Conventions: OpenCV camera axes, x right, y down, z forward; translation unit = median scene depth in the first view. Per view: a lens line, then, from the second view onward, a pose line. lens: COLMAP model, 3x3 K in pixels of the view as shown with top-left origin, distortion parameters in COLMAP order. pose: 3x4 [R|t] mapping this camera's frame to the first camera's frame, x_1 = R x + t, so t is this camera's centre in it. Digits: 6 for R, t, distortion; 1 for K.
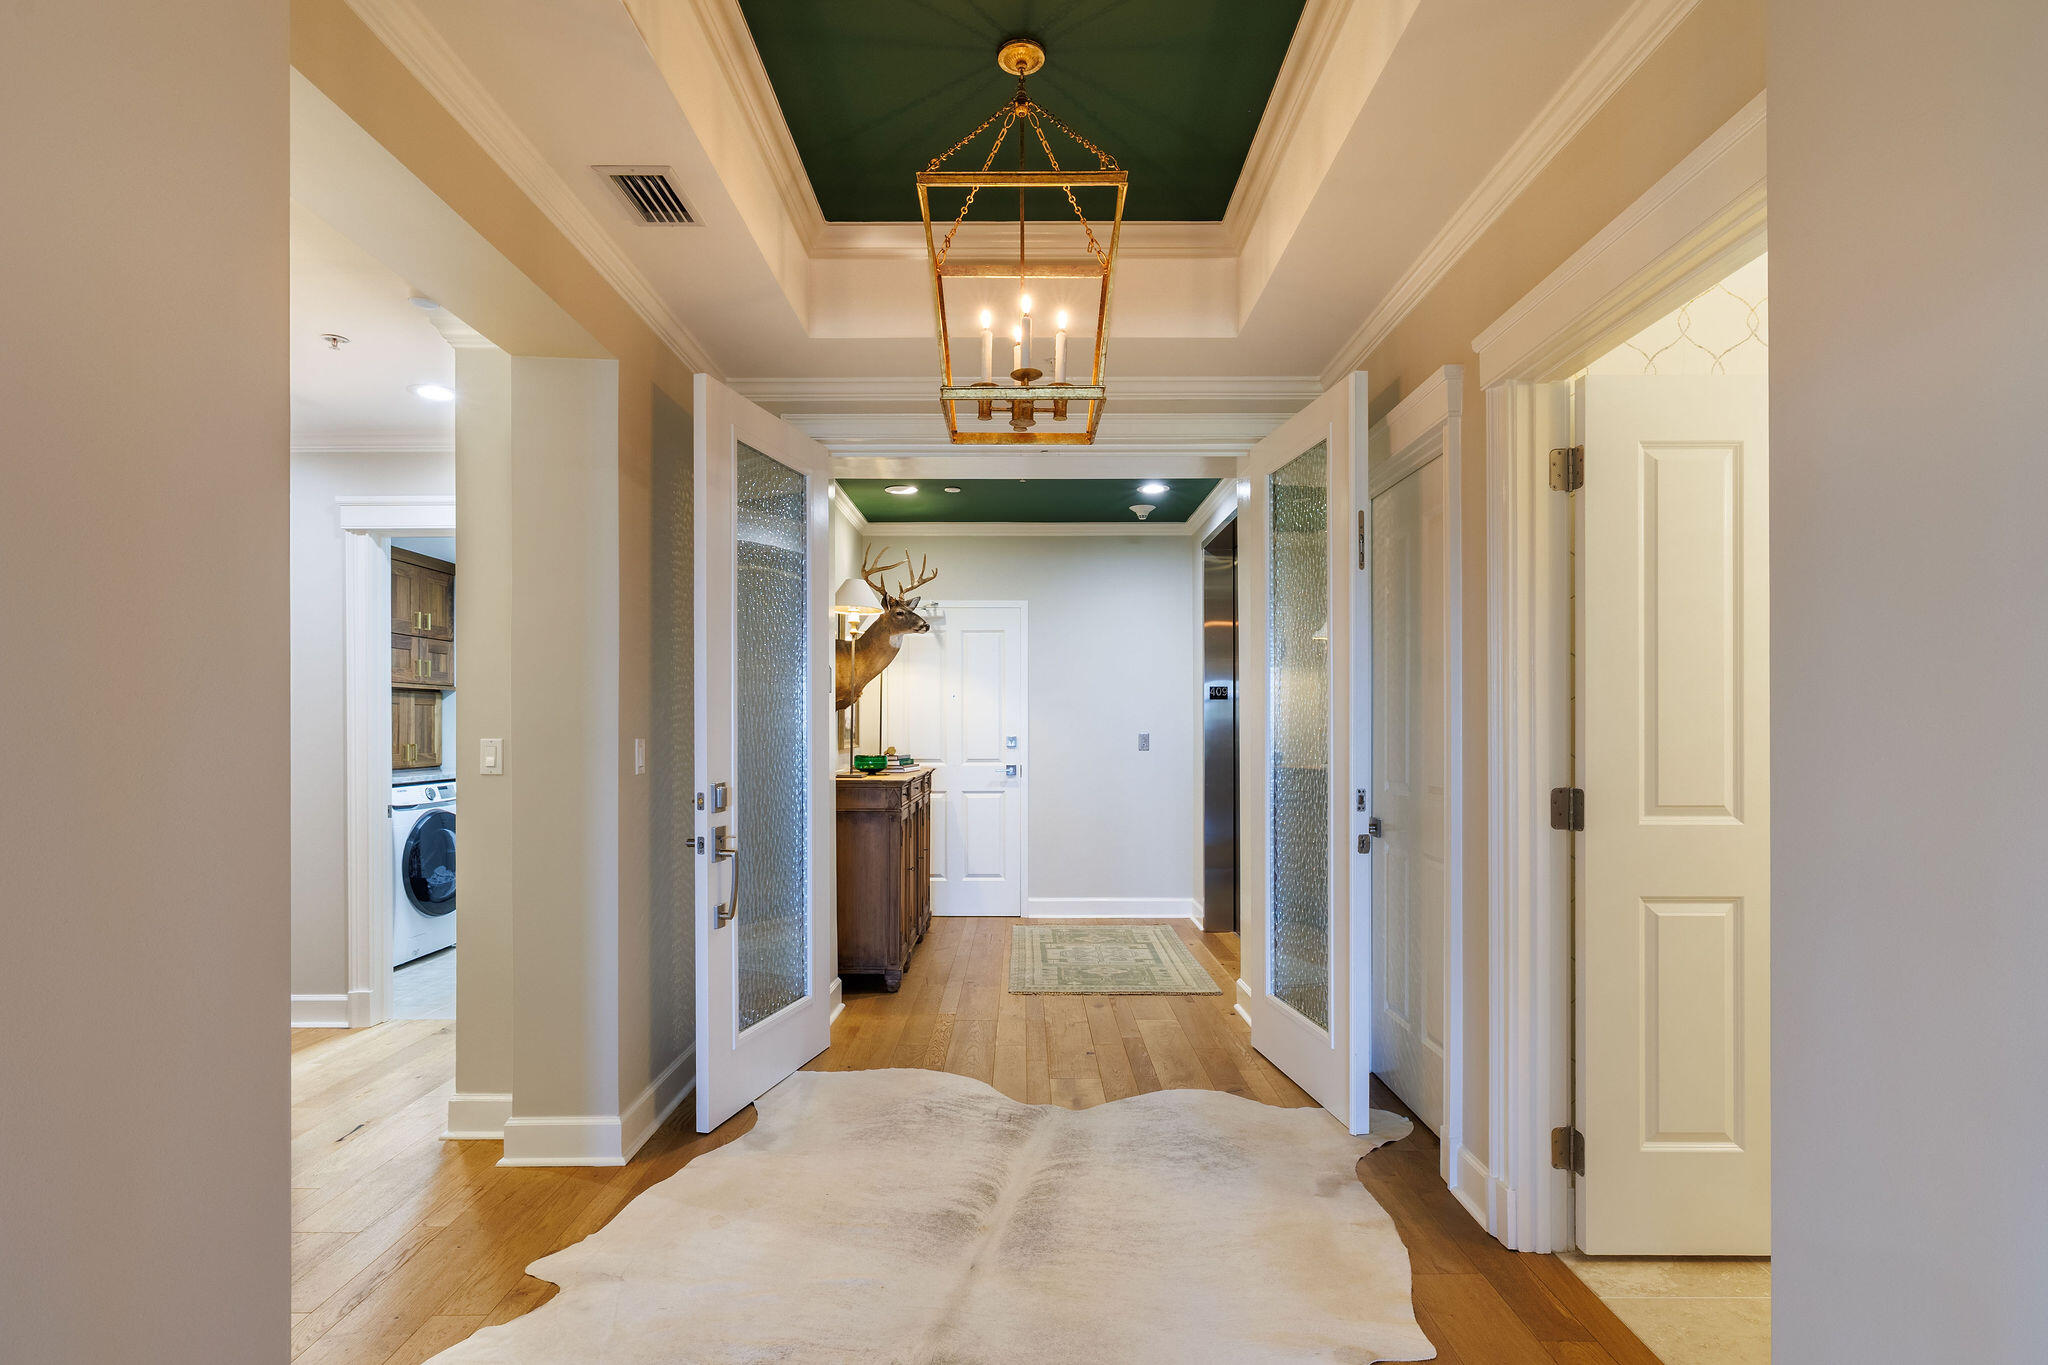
lens RADIAL K [[1039.0, 0, 1027.3], [0, 1039.0, 735.1], [0, 0, 1]] dist [0.005934, -0.000030]
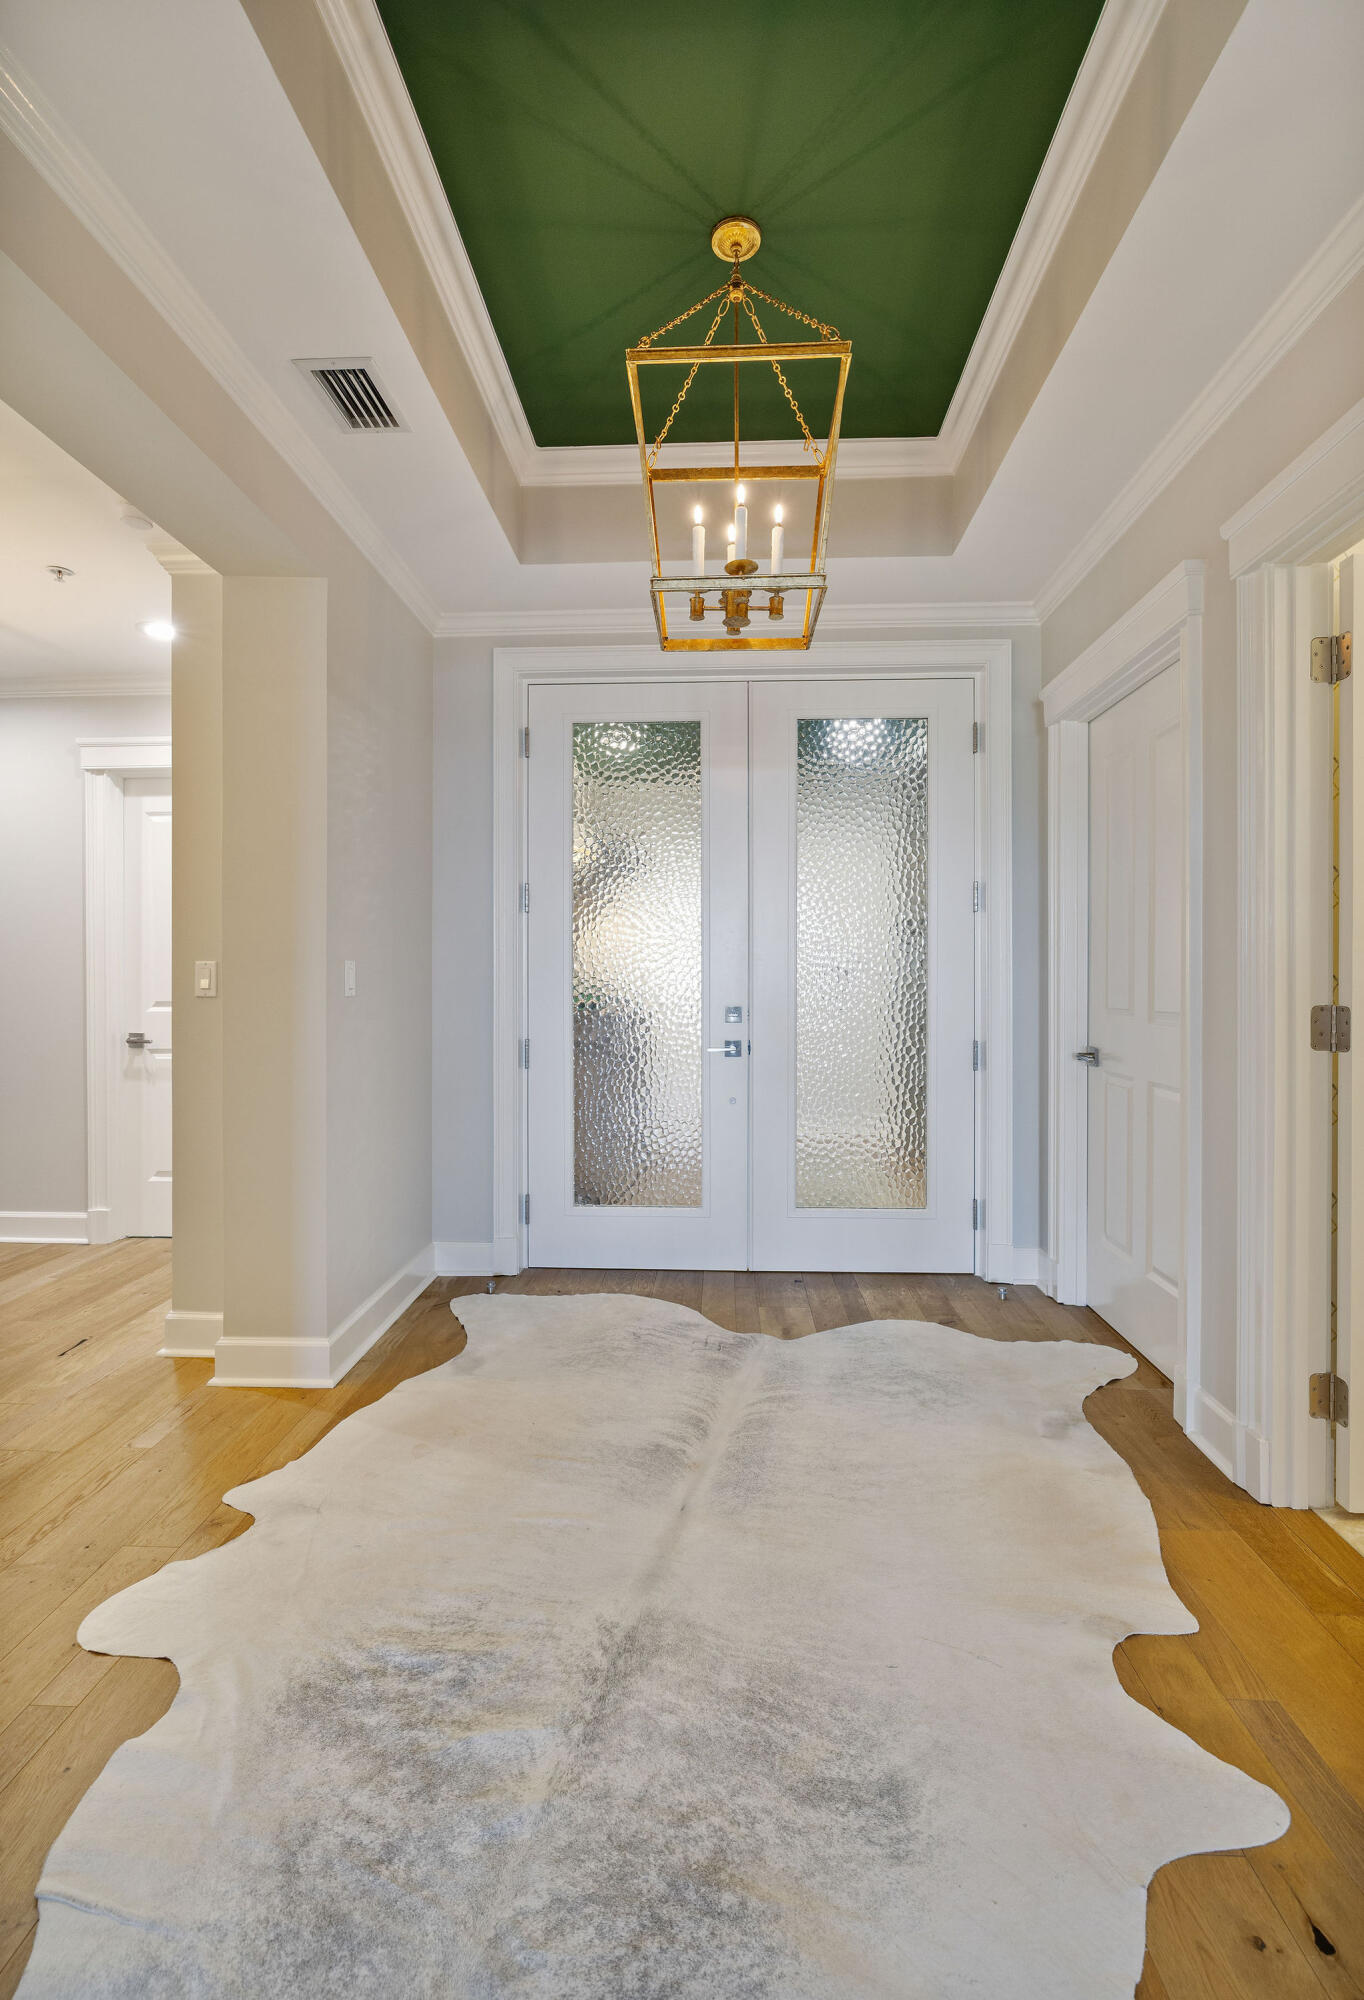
lens RADIAL K [[927.4, 0, 682.5], [0, 927.4, 993.8], [0, 0, 1]] dist [0.000680, -0.000063]
pose [[0.998886, 0.002187, -0.047142, -0.013224], [-0.002018, 0.999991, 0.003626, 0.036782], [0.047149, -0.003527, 0.998882, 0.146703]]
